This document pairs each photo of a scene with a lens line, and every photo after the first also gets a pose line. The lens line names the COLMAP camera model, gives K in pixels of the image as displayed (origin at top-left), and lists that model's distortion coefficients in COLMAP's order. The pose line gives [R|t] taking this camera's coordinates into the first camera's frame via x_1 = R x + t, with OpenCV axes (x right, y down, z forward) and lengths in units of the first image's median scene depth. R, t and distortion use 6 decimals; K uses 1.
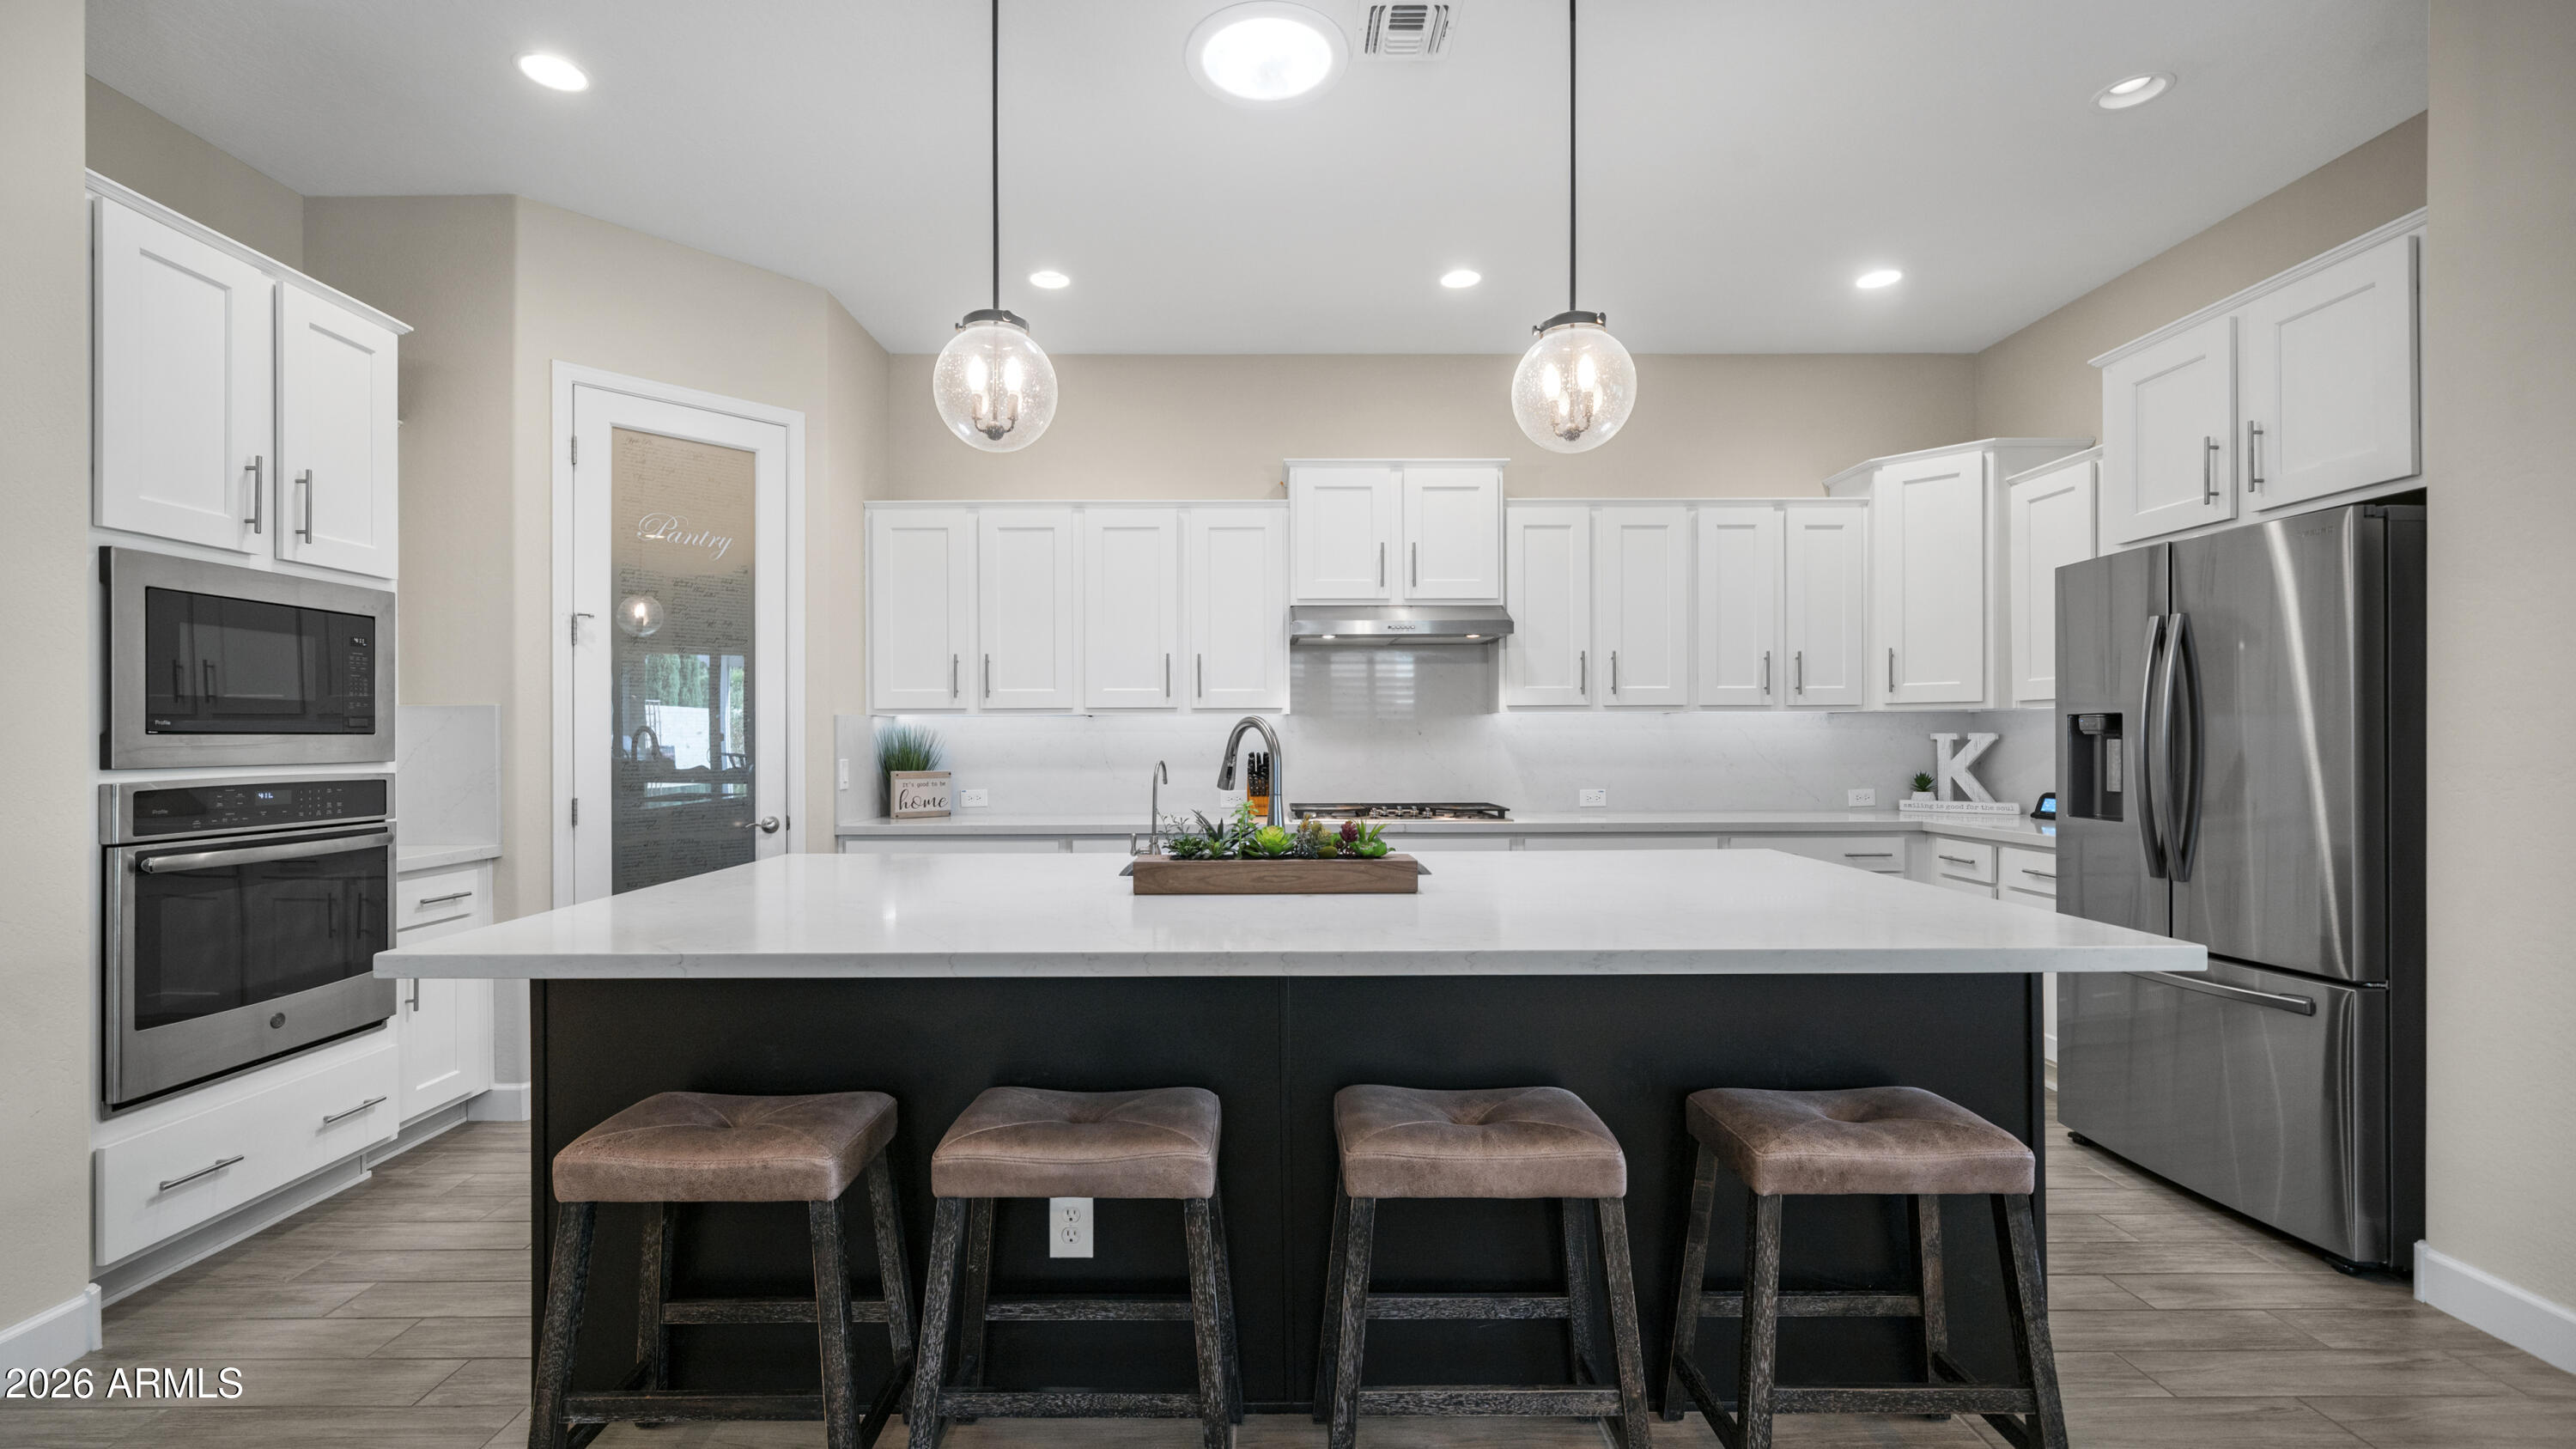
lens RADIAL K [[1058.9, 0, 1262.3], [0, 1058.9, 738.8], [0, 0, 1]] dist [-0.001574, 0.000364]
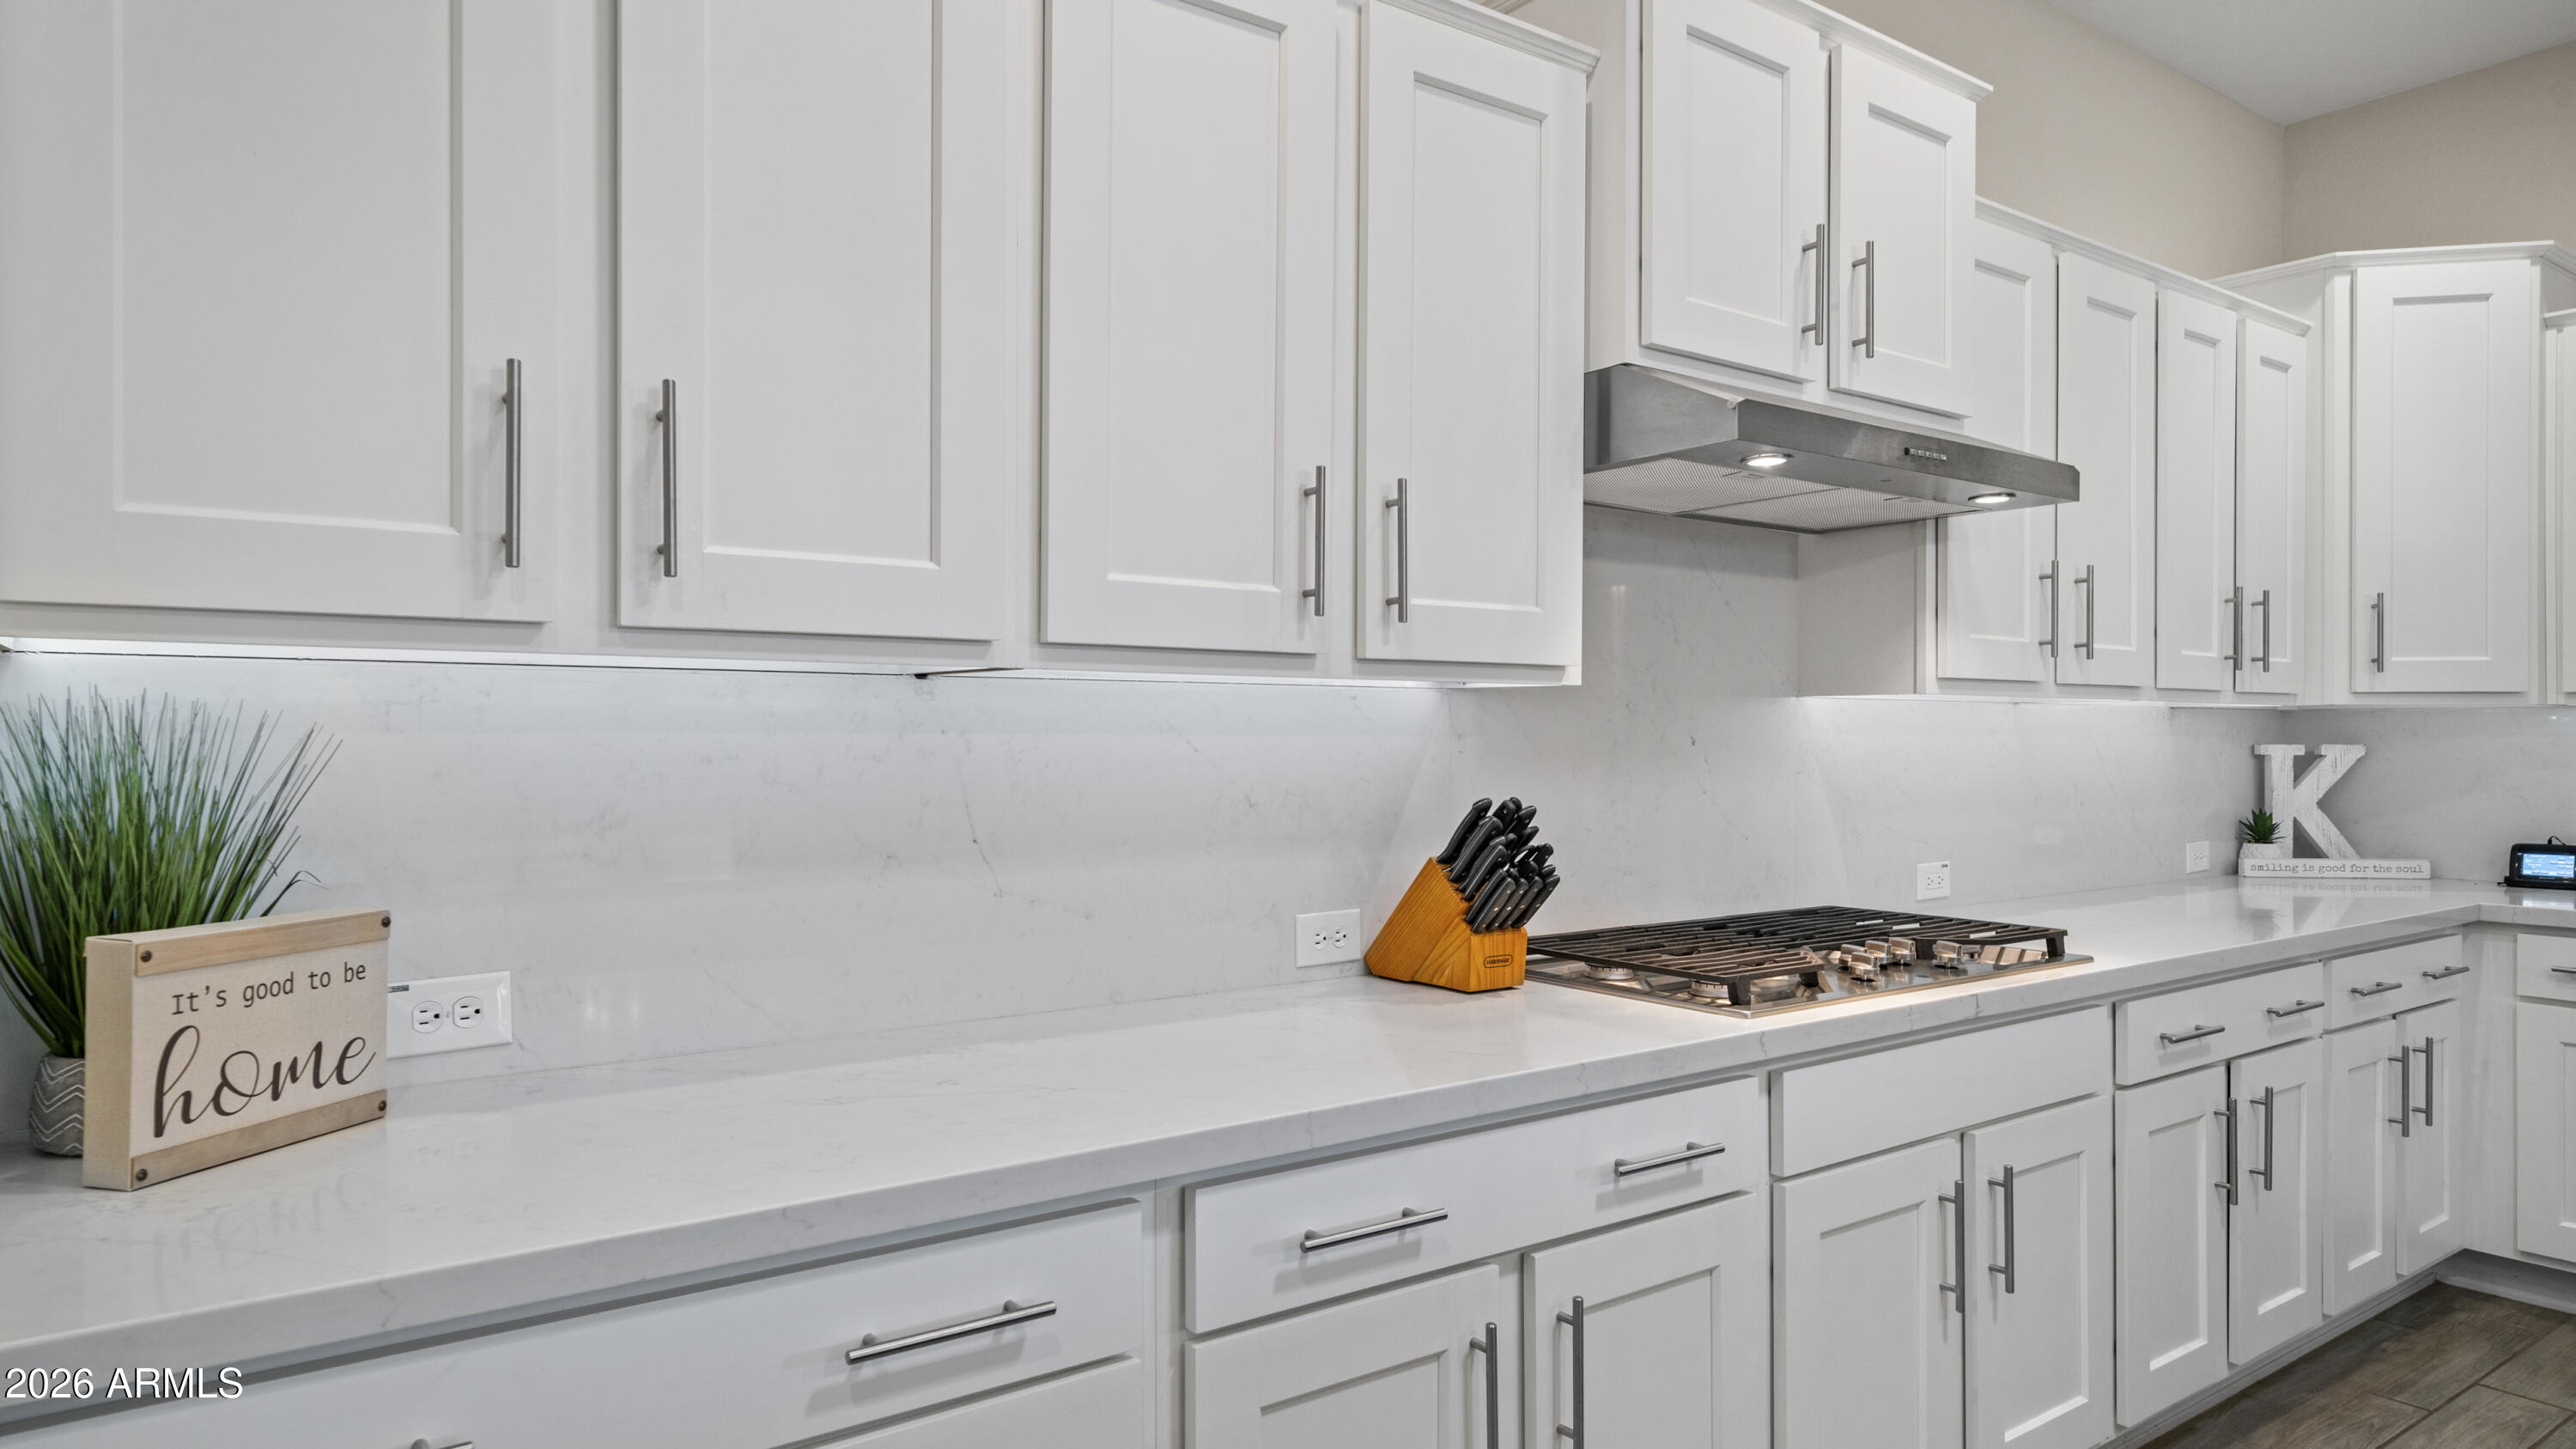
lens RADIAL K [[1505.7, 0, 1256.6], [0, 1505.7, 735.8], [0, 0, 1]] dist [0.001689, 0.002299]
pose [[0.820187, 0.005551, 0.572068, -0.420933], [-0.004639, 0.999985, -0.003051, -0.006598], [-0.572076, -0.000151, 0.820201, 0.835031]]
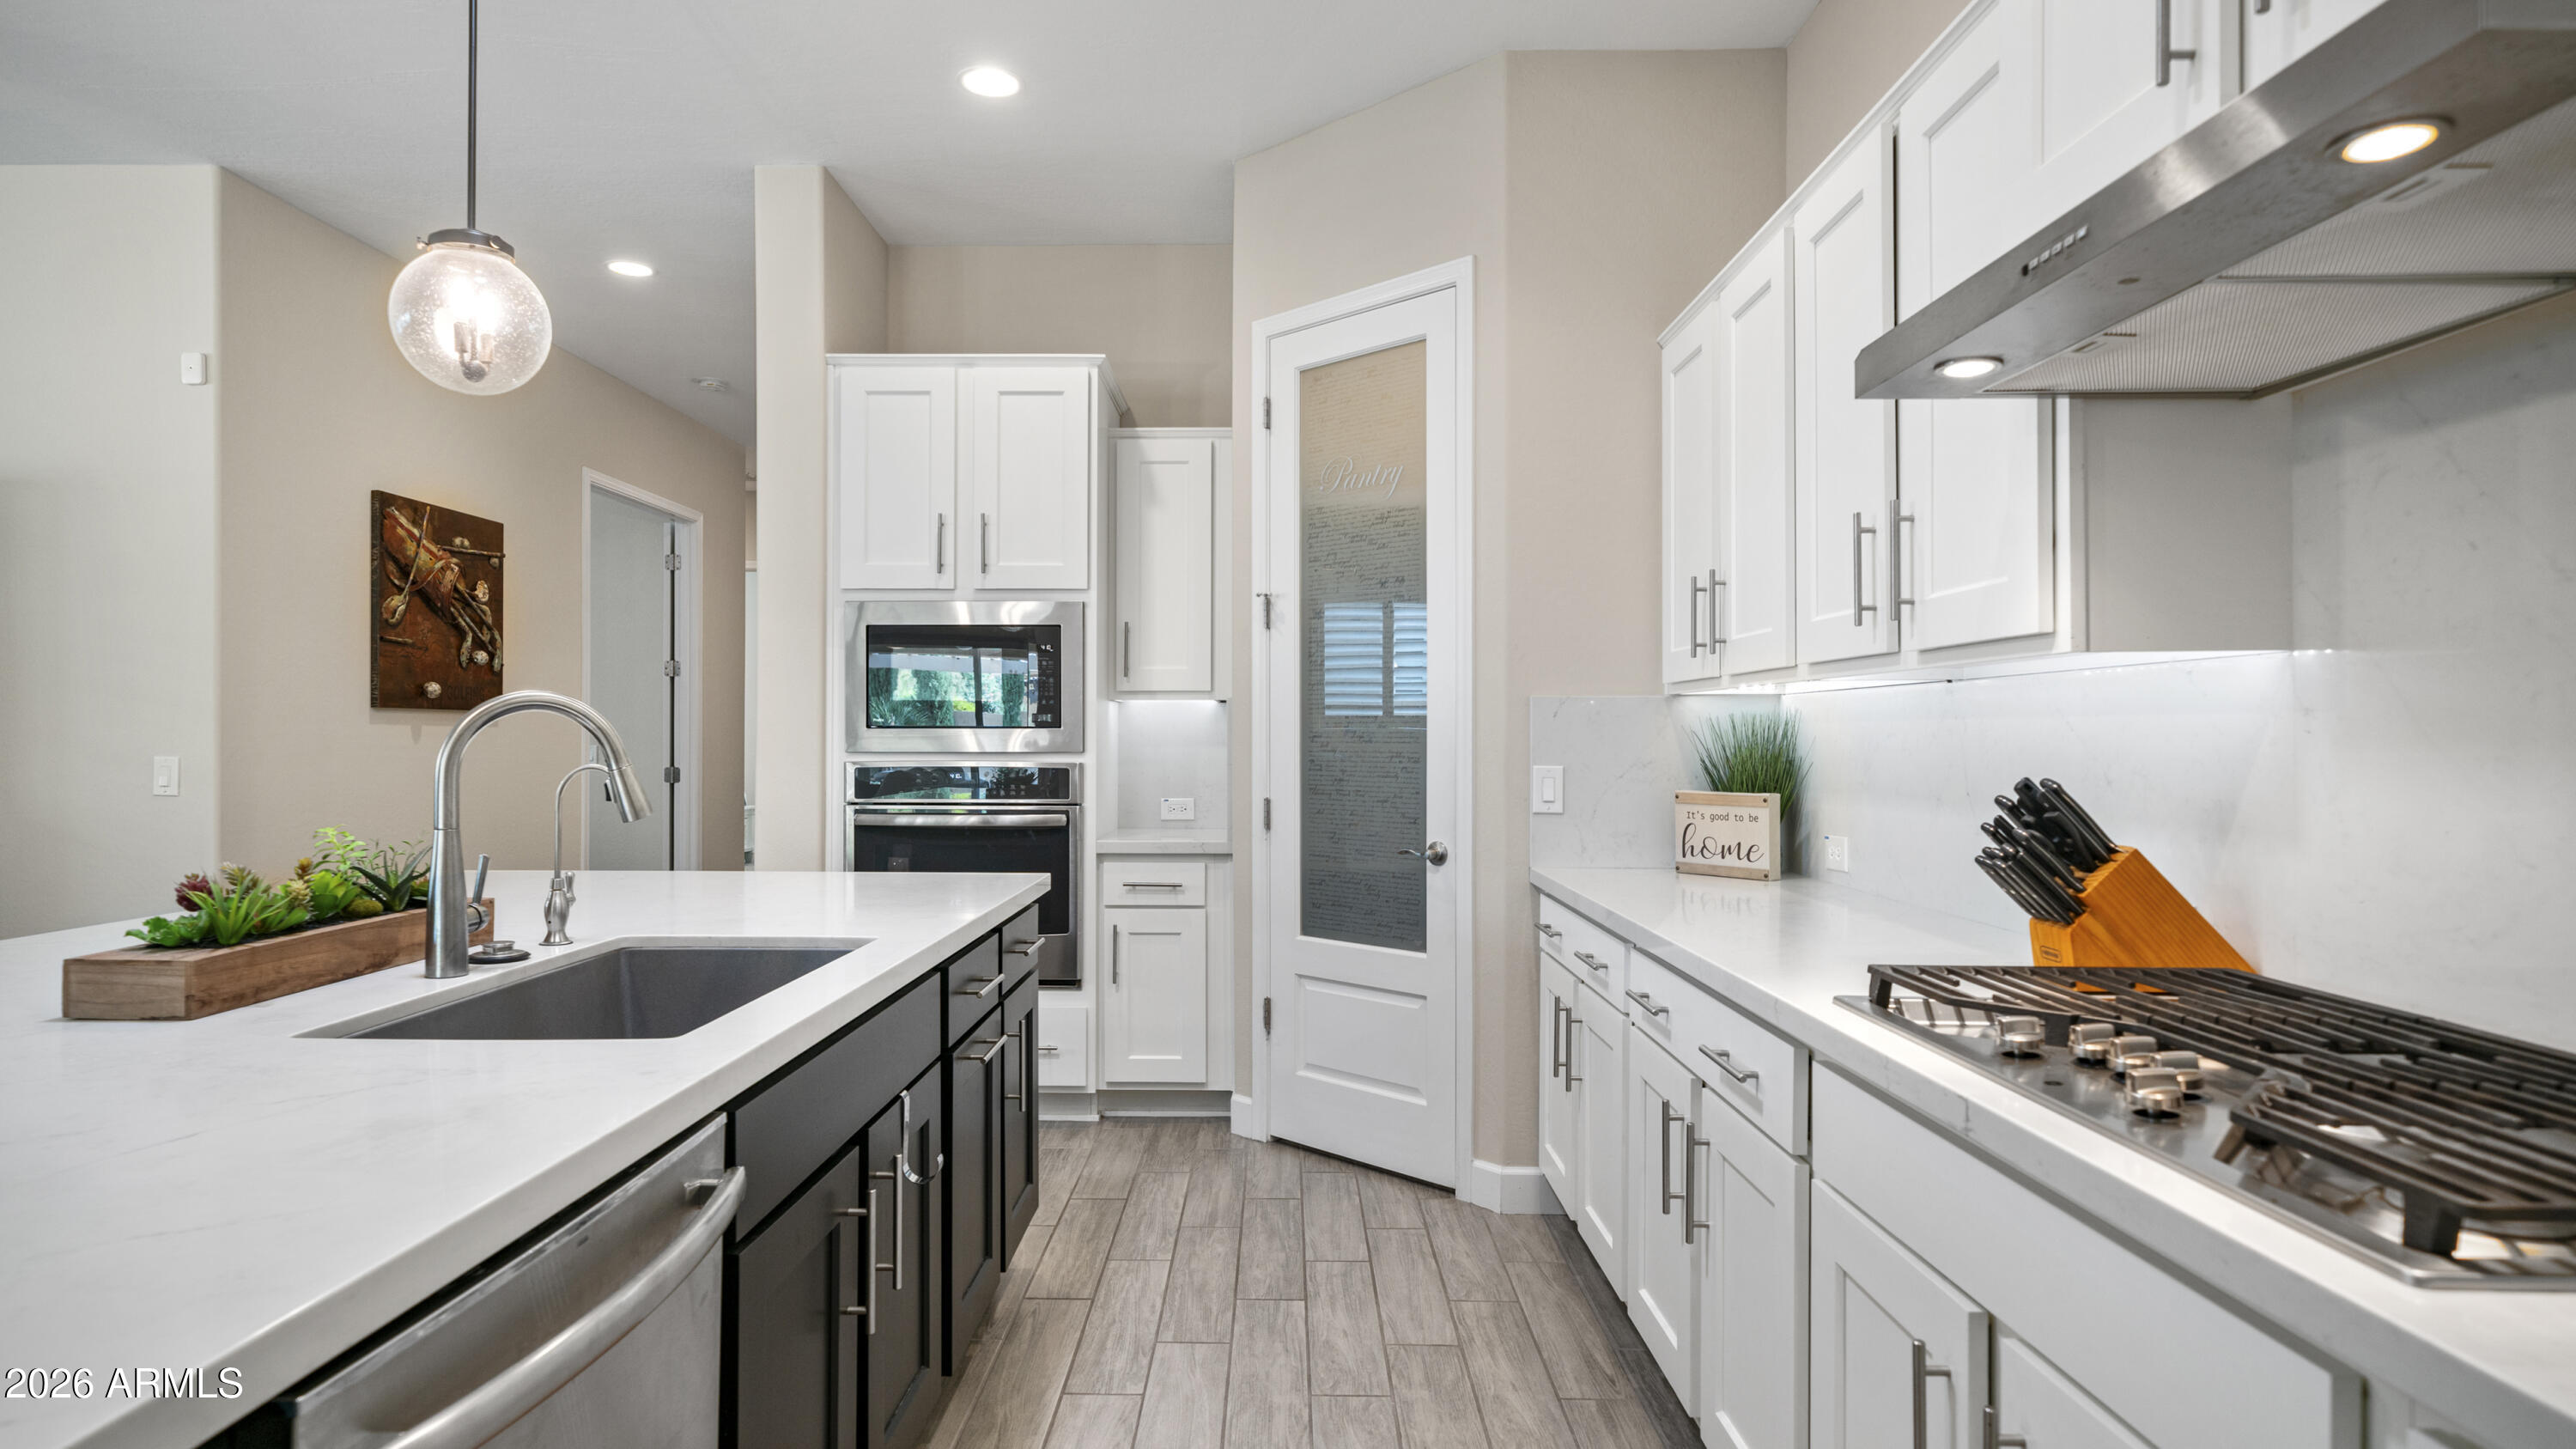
lens RADIAL K [[1390.8, 0, 1270.6], [0, 1390.8, 737.4], [0, 0, 1]] dist [-0.004300, 0.000065]
pose [[-0.014057, 0.003933, -0.999893, 0.517083], [-0.001923, 0.999990, 0.003961, -0.001001], [0.999899, 0.001978, -0.014049, 0.987743]]
